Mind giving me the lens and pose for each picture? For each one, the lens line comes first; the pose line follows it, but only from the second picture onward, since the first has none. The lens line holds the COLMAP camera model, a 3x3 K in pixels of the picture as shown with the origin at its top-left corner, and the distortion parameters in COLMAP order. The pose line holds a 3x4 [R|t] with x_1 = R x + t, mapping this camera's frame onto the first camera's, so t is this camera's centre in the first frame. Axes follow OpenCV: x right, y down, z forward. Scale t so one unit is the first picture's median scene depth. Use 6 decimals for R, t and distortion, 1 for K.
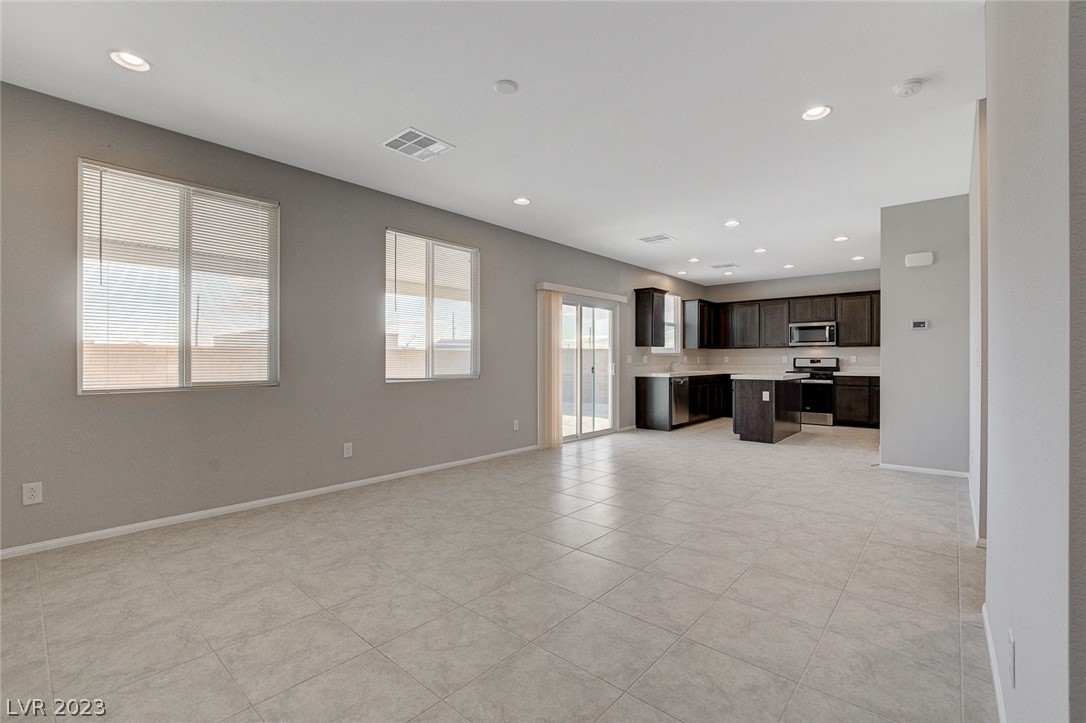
lens RADIAL K [[475.9, 0, 544.4], [0, 475.9, 357.5], [0, 0, 1]] dist [-0.020910, 0.003240]
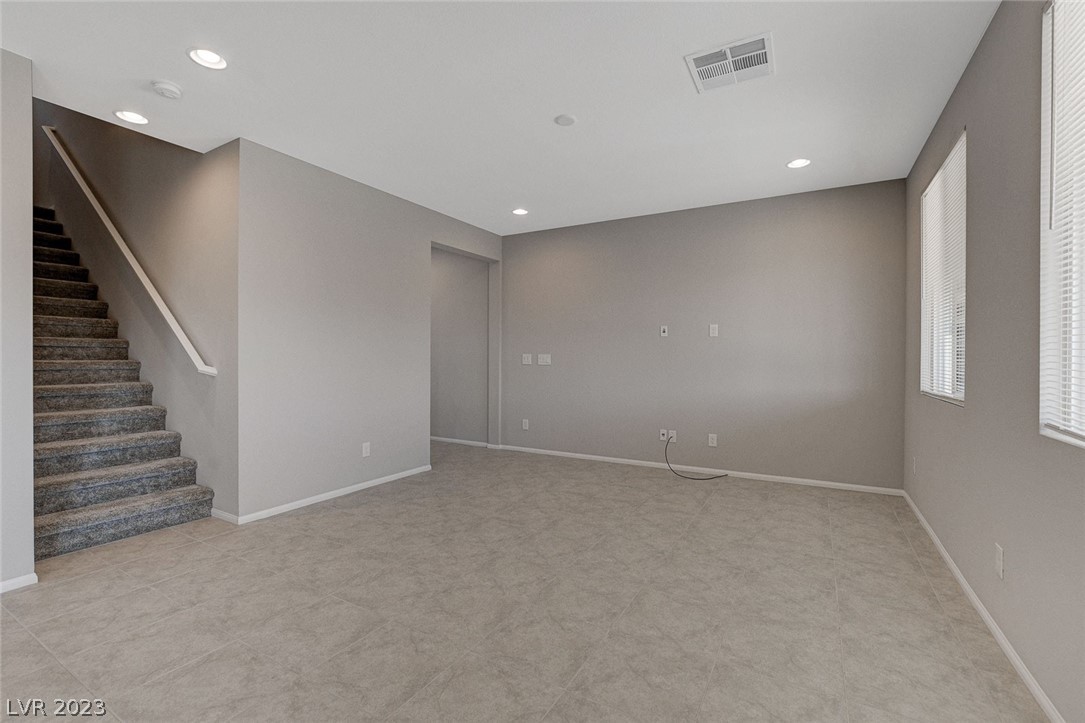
lens RADIAL K [[475.5, 0, 543.8], [0, 475.5, 358.6], [0, 0, 1]] dist [-0.020910, 0.003240]
pose [[-0.980552, -0.003145, -0.196235, 0.079099], [-0.002772, 0.999994, -0.002177, -0.002760], [0.196241, -0.001591, -0.980554, 0.873029]]
